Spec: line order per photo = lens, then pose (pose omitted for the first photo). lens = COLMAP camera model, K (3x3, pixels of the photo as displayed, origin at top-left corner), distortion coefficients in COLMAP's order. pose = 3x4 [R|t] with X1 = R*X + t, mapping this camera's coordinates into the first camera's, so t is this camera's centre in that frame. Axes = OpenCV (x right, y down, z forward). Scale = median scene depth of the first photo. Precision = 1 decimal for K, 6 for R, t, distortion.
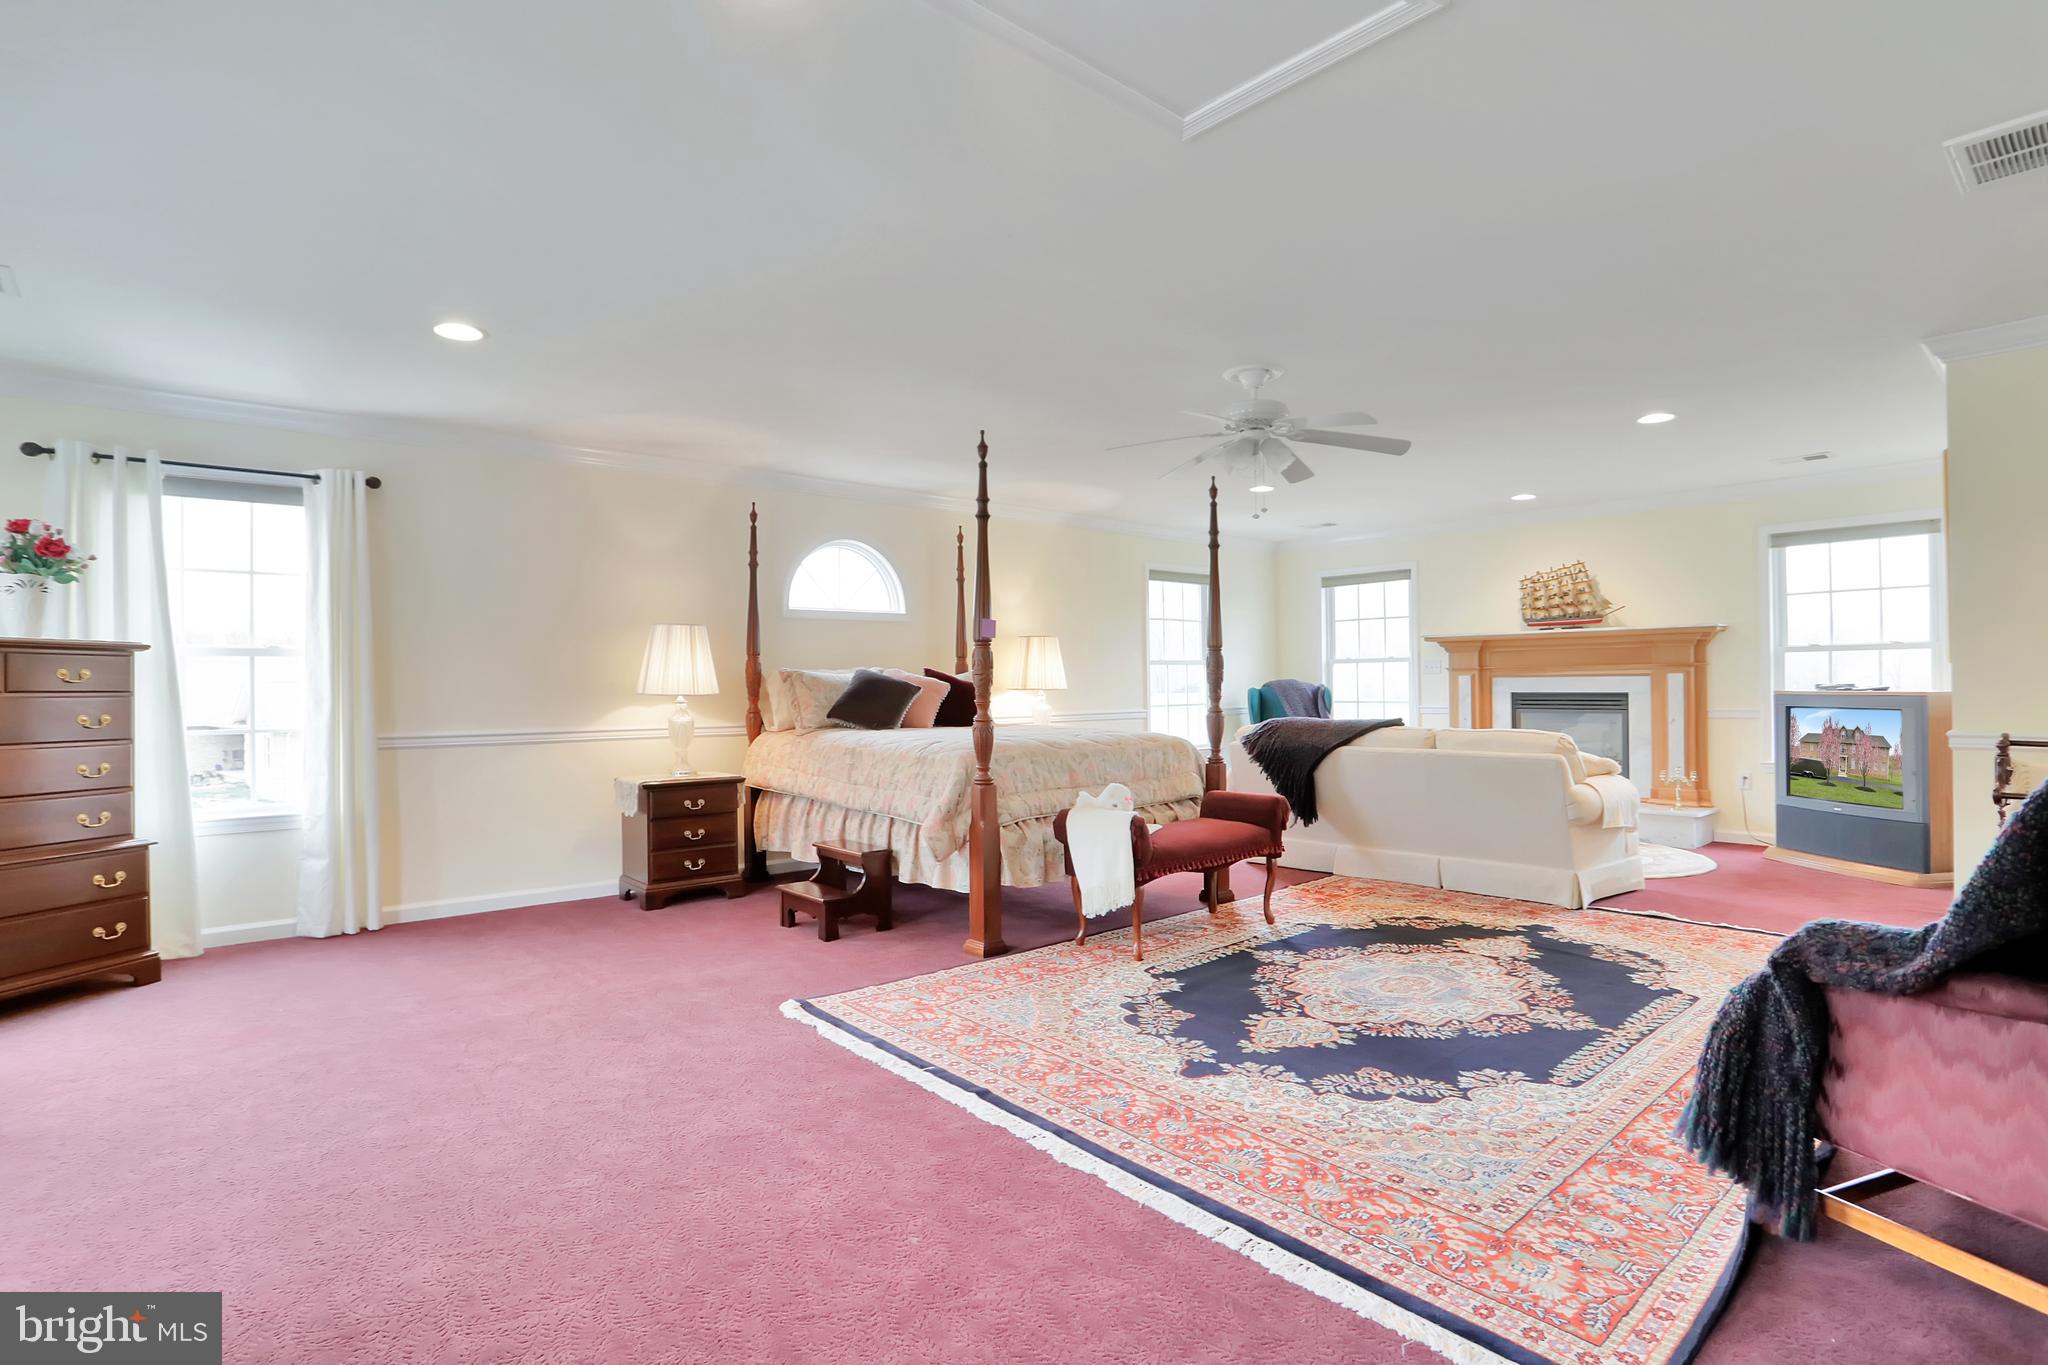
lens RADIAL K [[1009.6, 0, 1030.9], [0, 1009.6, 673.7], [0, 0, 1]] dist [-0.006157, 0.000625]
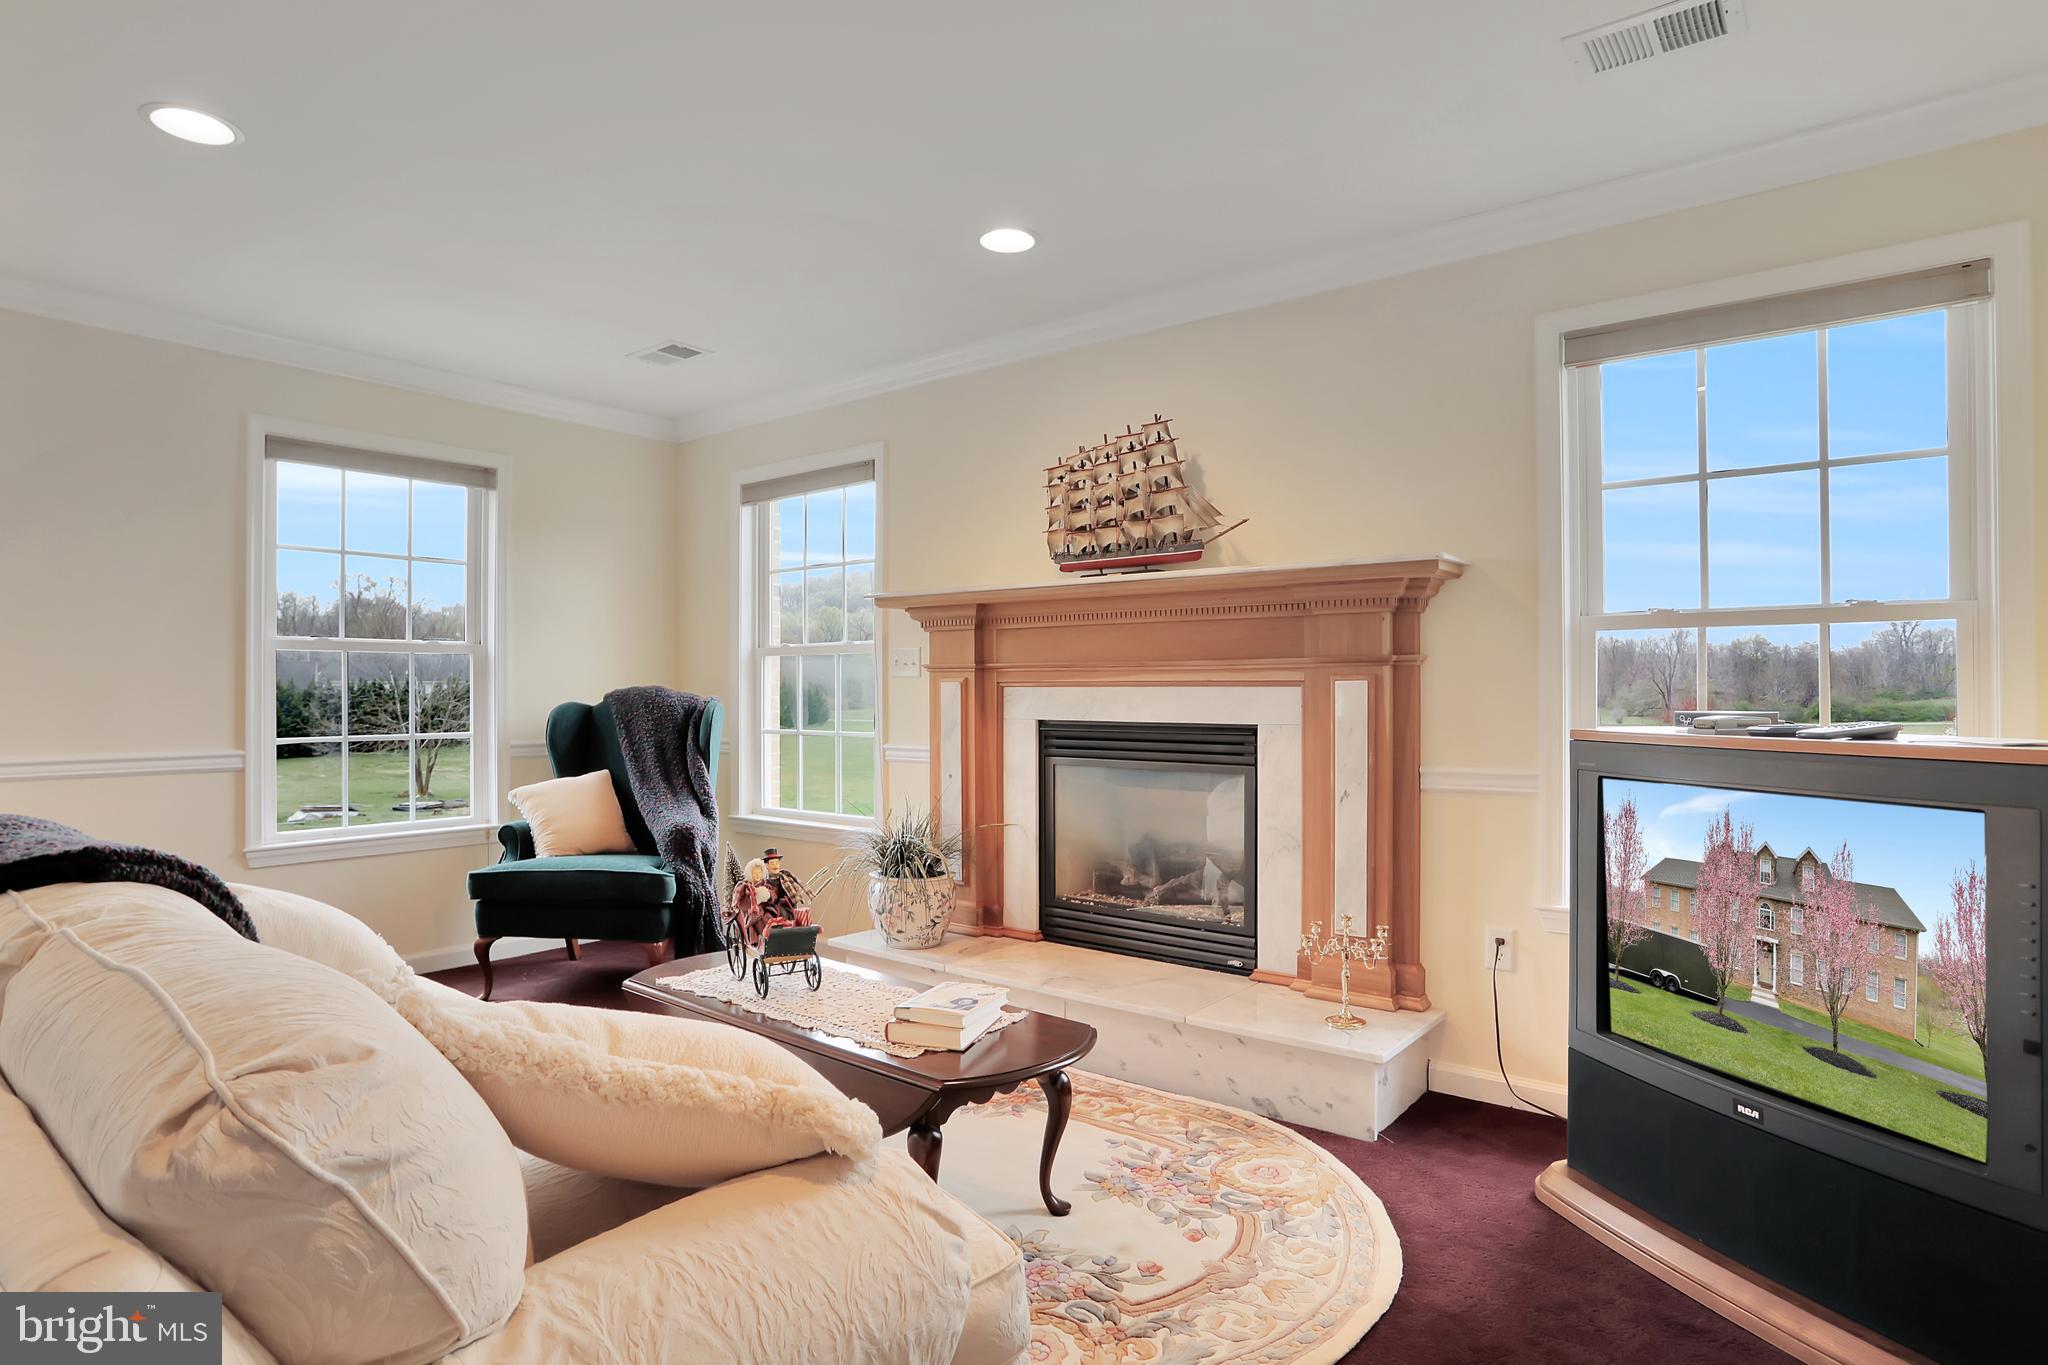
lens RADIAL K [[1044.7, 0, 1017.9], [0, 1044.7, 685.8], [0, 0, 1]] dist [-0.026024, -0.001468]
pose [[0.983856, 0.004857, 0.178898, 0.412557], [-0.007332, 0.999886, 0.013172, -0.002853], [-0.178814, -0.014271, 0.983779, 0.582191]]
